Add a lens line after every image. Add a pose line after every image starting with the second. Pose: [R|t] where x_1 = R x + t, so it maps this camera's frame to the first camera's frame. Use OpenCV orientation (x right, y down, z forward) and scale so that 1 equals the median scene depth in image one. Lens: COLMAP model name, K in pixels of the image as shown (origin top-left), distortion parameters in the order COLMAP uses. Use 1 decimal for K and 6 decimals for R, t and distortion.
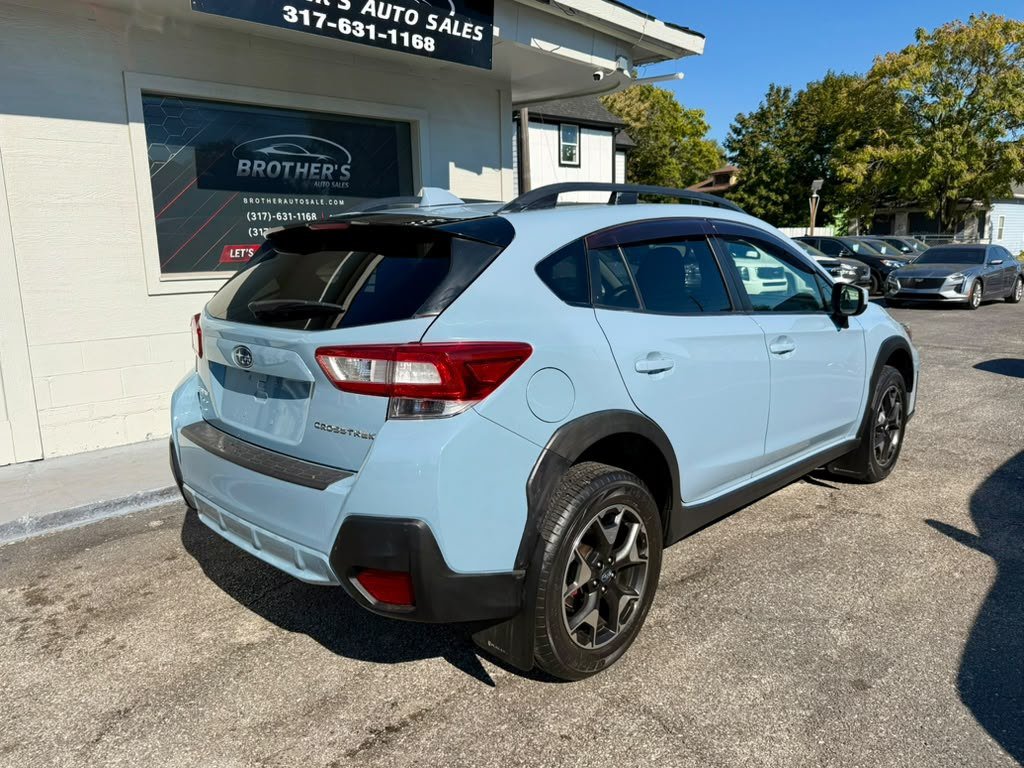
lens RADIAL K [[749.0, 0, 516.8], [0, 749.0, 381.7], [0, 0, 1]] dist [-0.001015, -0.007920]
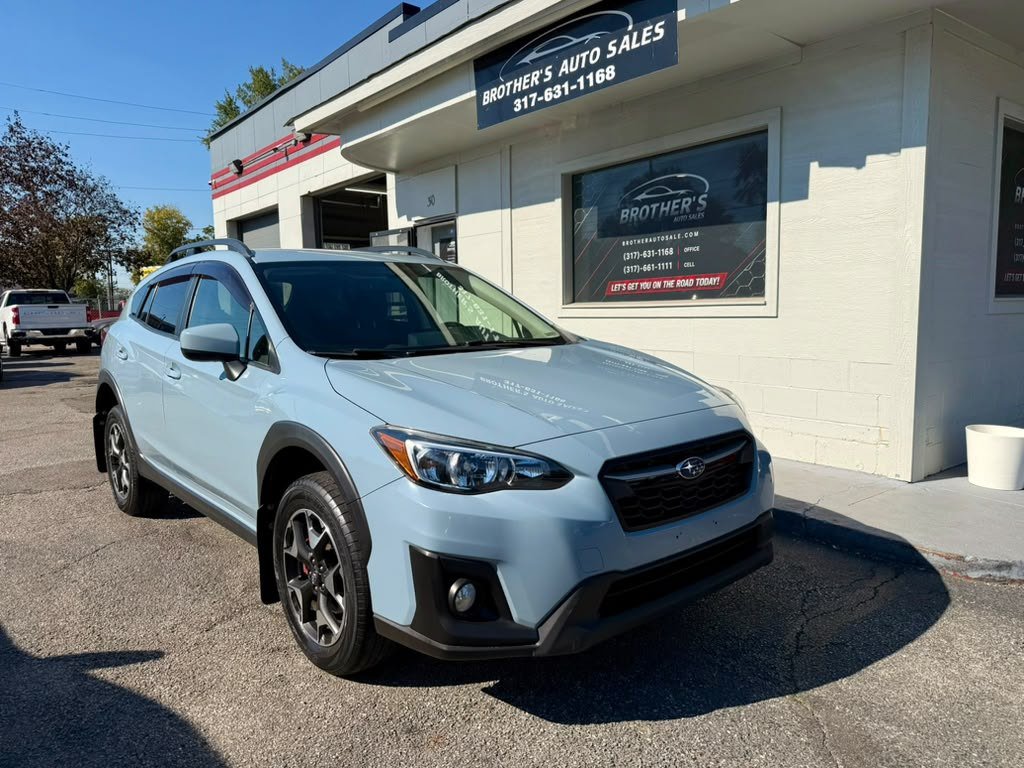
lens RADIAL K [[740.5, 0, 512.9], [0, 740.5, 384.4], [0, 0, 1]] dist [0.031192, -0.055071]
pose [[-0.076422, 0.123675, -0.989376, 0.881918], [-0.153434, 0.979000, 0.134230, -0.162175], [0.985199, 0.162062, -0.055841, 0.977385]]
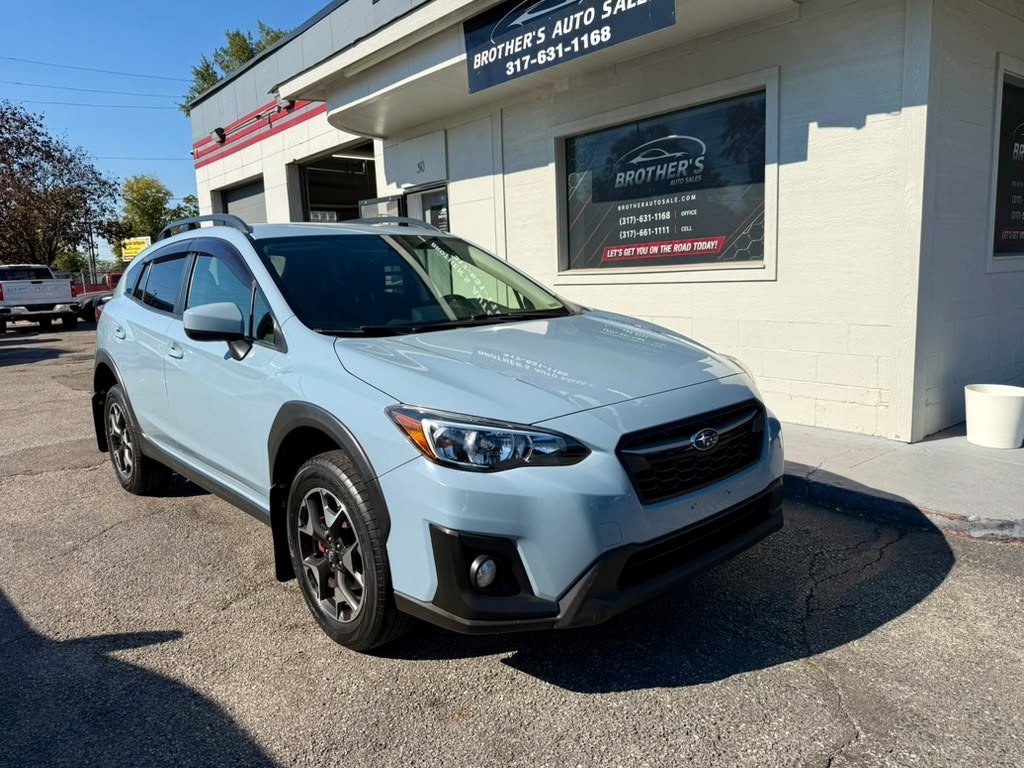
lens RADIAL K [[742.4, 0, 510.1], [0, 742.4, 382.6], [0, 0, 1]] dist [0.023834, -0.045890]
pose [[-0.062051, 0.169777, -0.983527, 0.881508], [-0.132862, 0.975251, 0.176731, -0.166692], [0.989190, 0.141640, -0.037958, 0.961511]]
